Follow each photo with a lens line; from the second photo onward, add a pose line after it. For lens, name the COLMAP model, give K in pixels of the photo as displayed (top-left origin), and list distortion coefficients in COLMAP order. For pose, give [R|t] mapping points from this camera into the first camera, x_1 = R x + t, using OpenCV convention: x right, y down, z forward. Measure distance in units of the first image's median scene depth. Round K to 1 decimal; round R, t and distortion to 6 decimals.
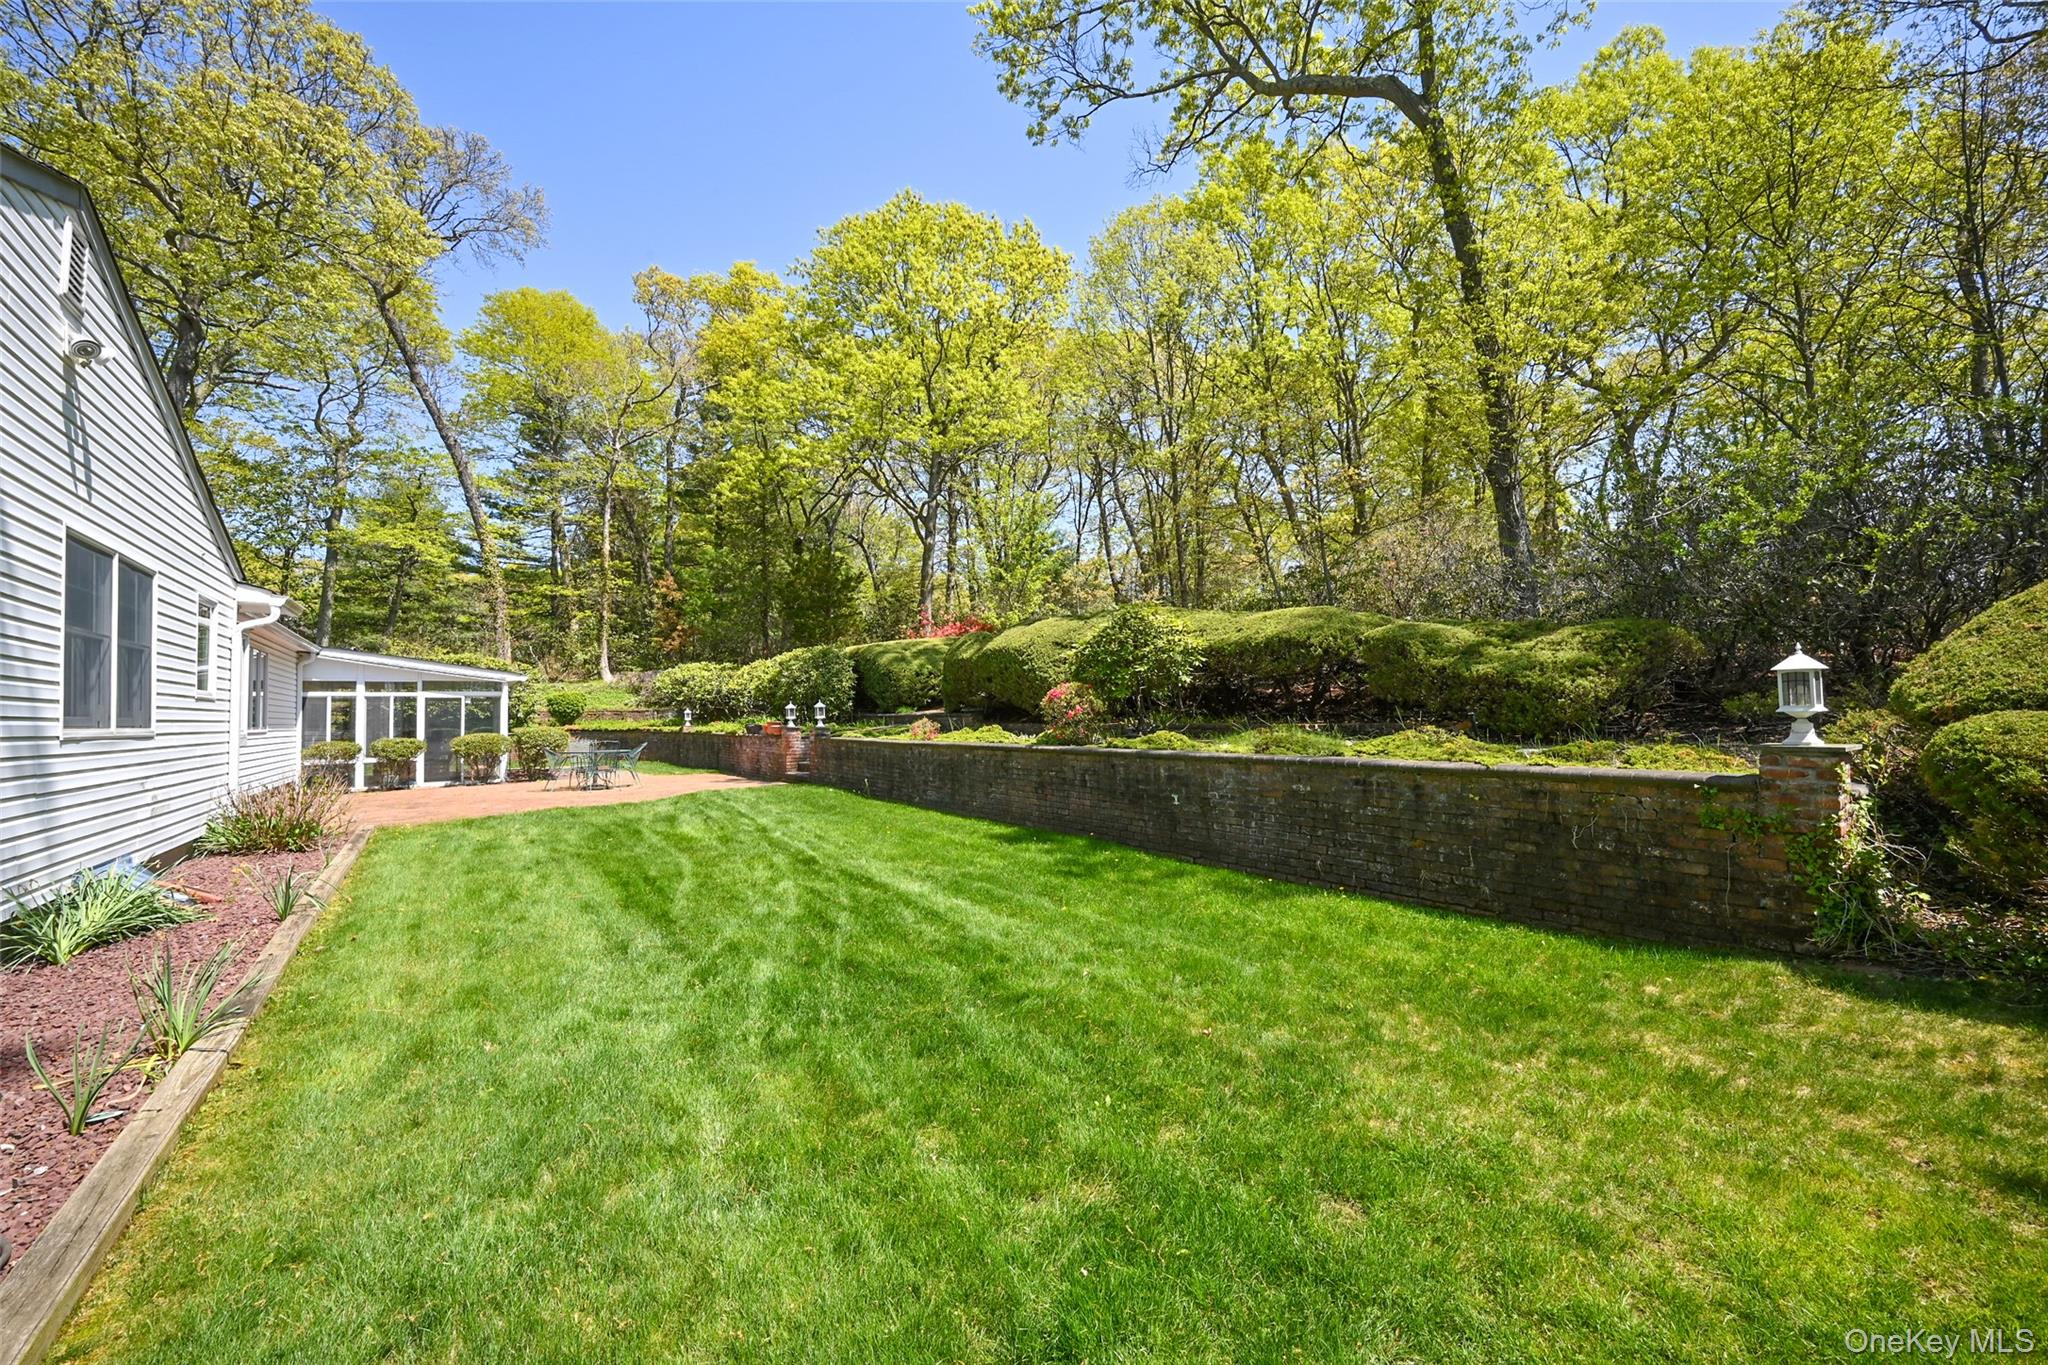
lens RADIAL K [[802.8, 0, 1027.9], [0, 802.8, 685.1], [0, 0, 1]] dist [-0.000057, -0.000093]
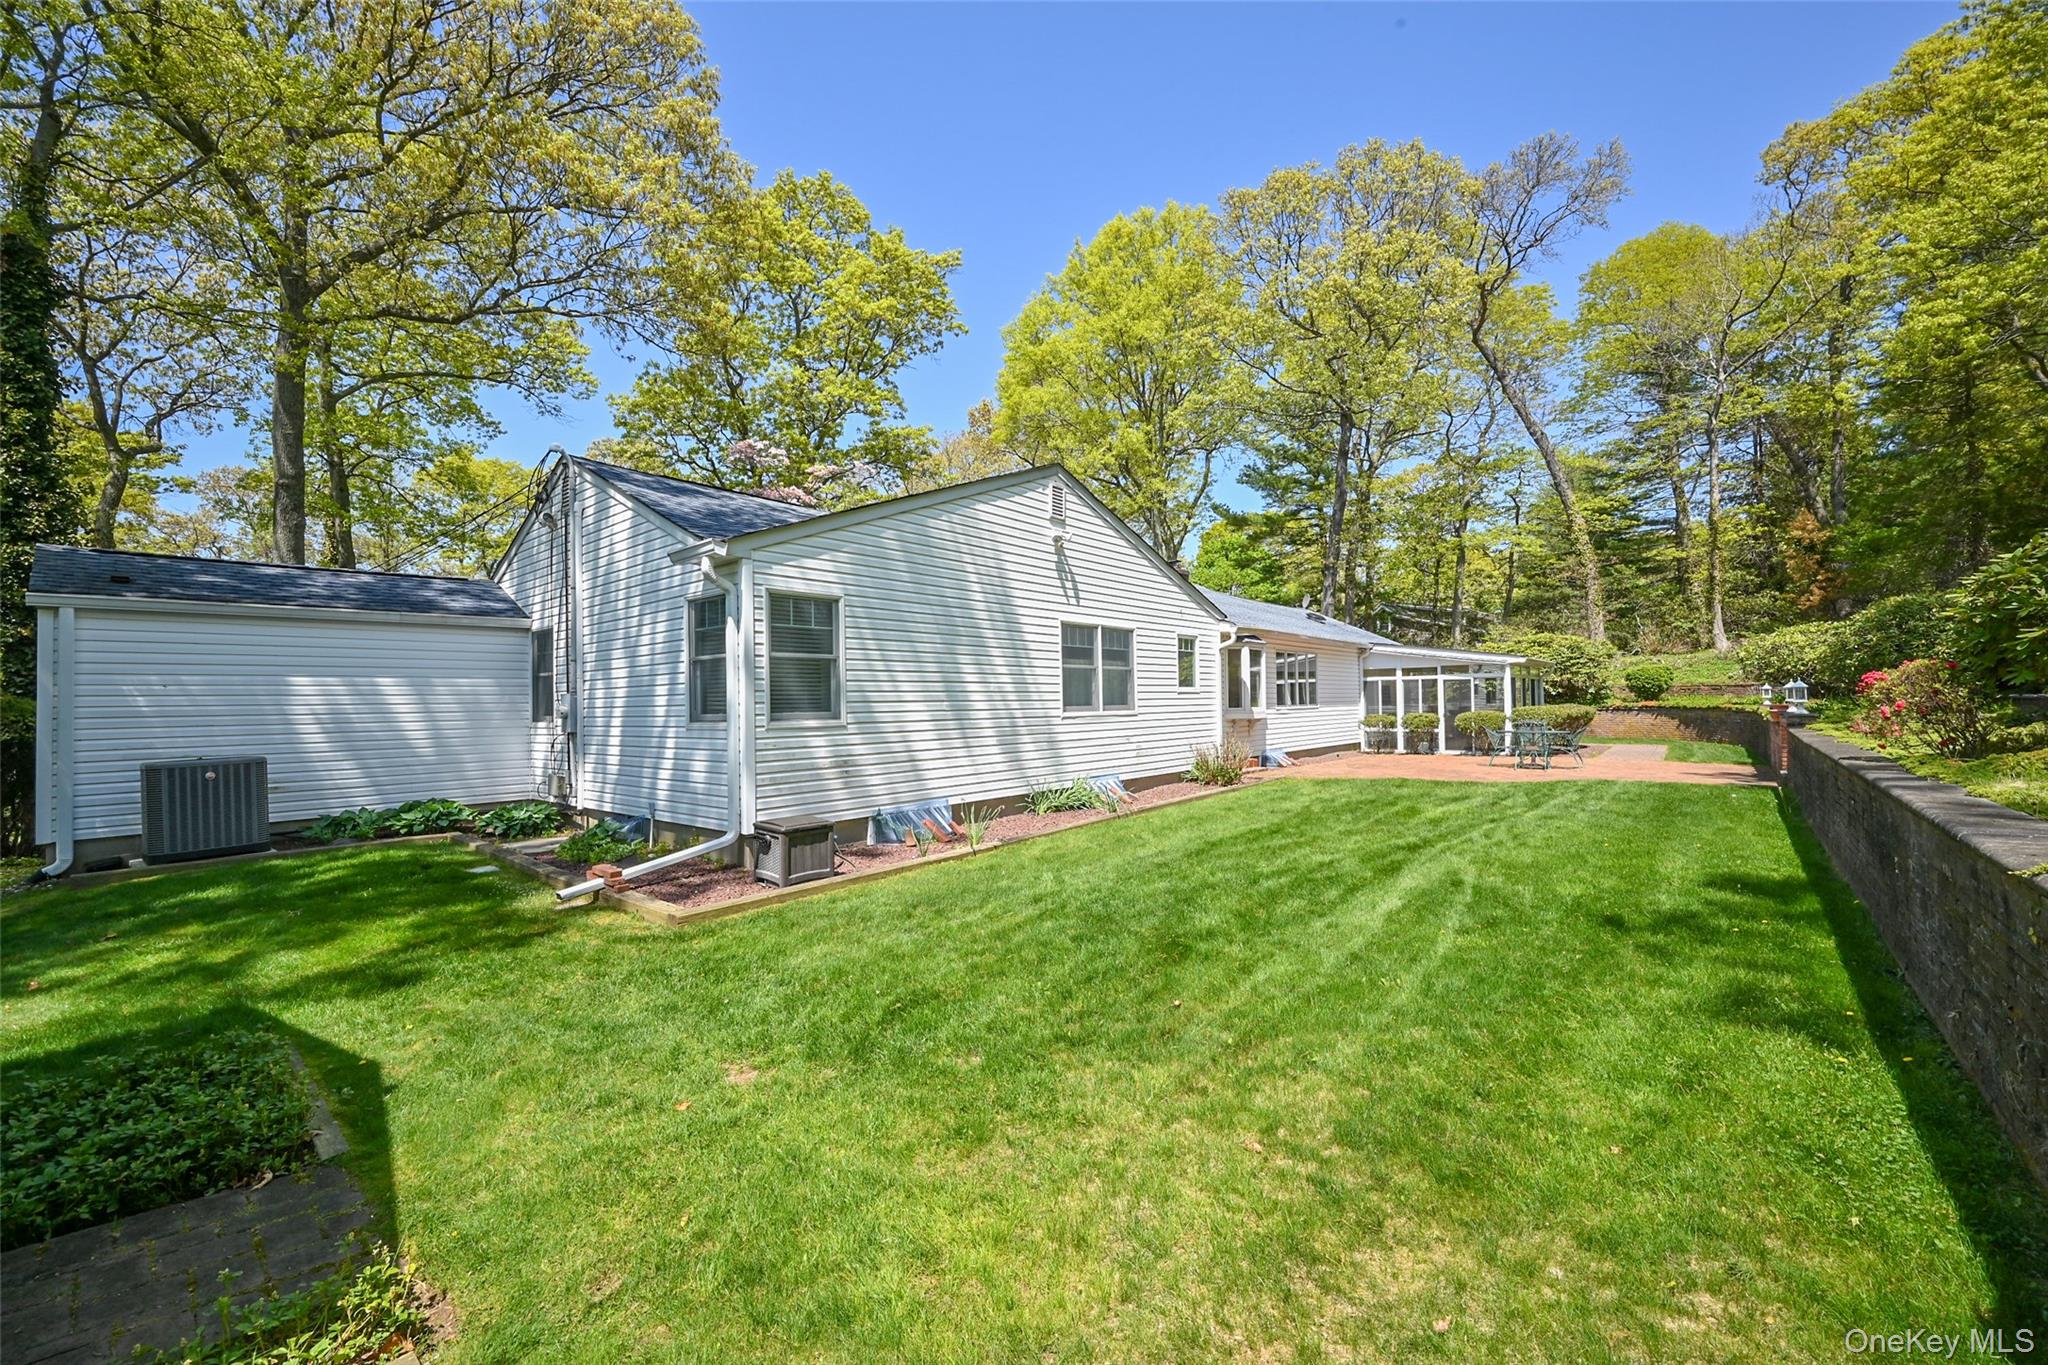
lens RADIAL K [[802.8, 0, 1027.9], [0, 802.8, 685.1], [0, 0, 1]] dist [-0.000057, -0.000093]
pose [[0.240919, -0.007812, -0.970514, 0.712732], [0.046327, 0.998920, 0.003459, -0.024629], [0.969439, -0.045795, 0.241021, 0.286530]]
